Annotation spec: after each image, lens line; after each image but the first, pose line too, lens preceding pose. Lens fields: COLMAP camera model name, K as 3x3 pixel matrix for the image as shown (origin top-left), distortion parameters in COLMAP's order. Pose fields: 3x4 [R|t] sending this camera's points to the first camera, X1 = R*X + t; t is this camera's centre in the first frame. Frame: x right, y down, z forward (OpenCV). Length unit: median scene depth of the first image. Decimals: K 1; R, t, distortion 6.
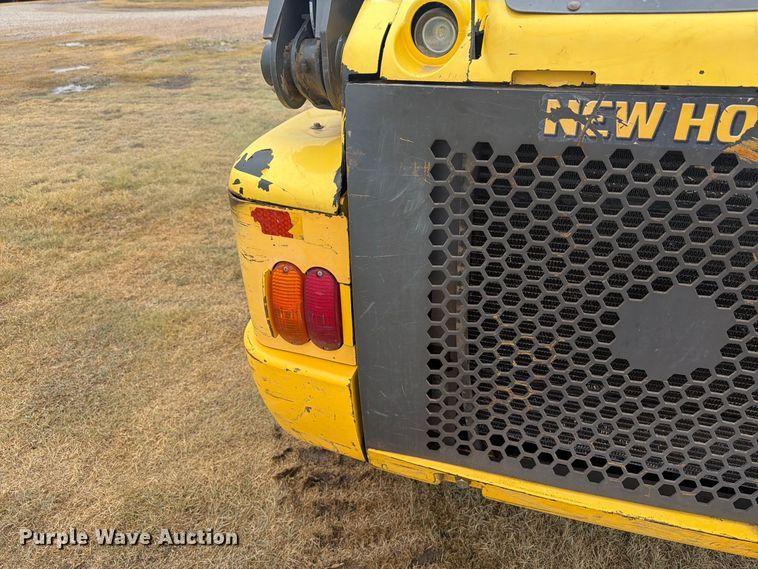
lens RADIAL K [[534.6, 0, 383.0], [0, 534.6, 288.9], [0, 0, 1]] dist [0.056232, -0.087681]
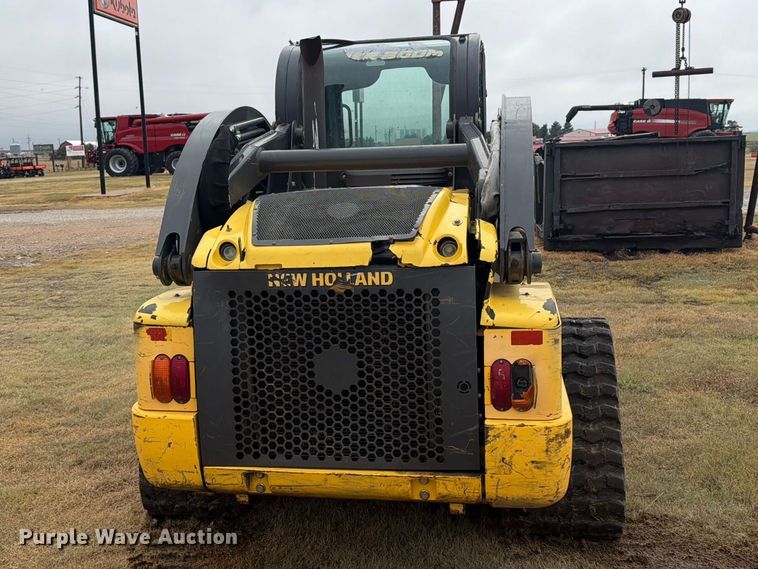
lens RADIAL K [[826.5, 0, 340.5], [0, 826.5, 269.8], [0, 0, 1]] dist [0.197143, -0.479567]
pose [[0.992359, -0.023311, 0.121165, 0.122956], [0.069198, 0.918171, -0.390095, 1.002343], [-0.102157, 0.395499, 0.912768, -2.235605]]
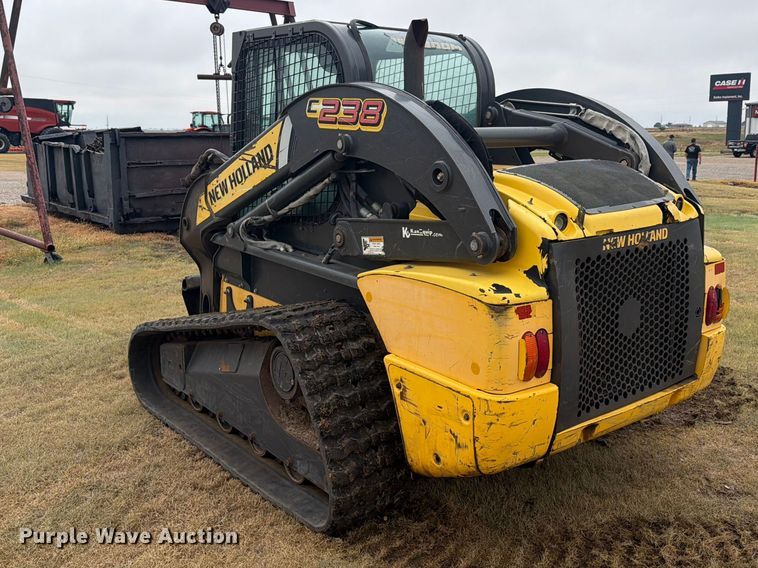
lens RADIAL K [[719.0, 0, 430.9], [0, 719.0, 234.3], [0, 0, 1]] dist [0.053549, -0.010443]
pose [[0.560382, -0.094954, 0.822773, -2.715841], [0.421664, 0.887733, -0.184740, -0.030847], [-0.712861, 0.450459, 0.537509, -0.371185]]
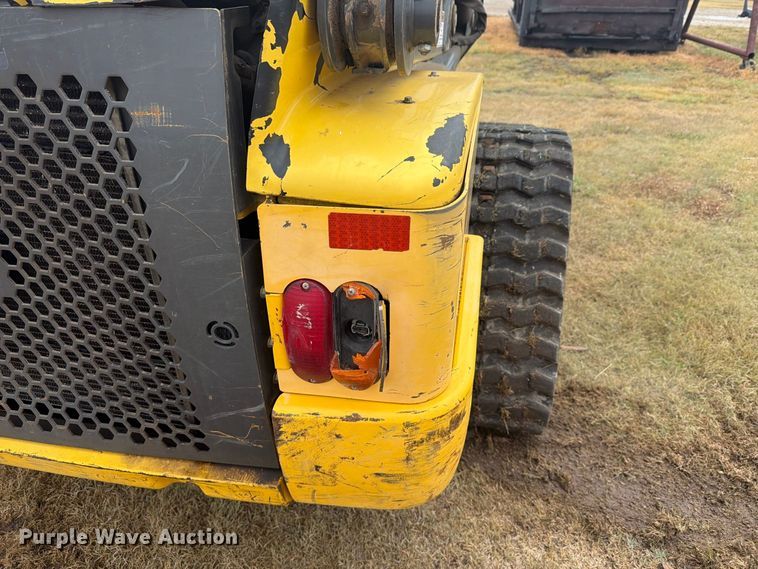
lens RADIAL K [[534.6, 0, 383.0], [0, 534.6, 288.9], [0, 0, 1]] dist [0.056232, -0.087681]
pose [[0.991557, -0.034319, 0.125045, 1.112029], [0.034294, 0.999409, 0.002354, 0.143463], [-0.125052, 0.001954, 0.992148, -0.093196]]
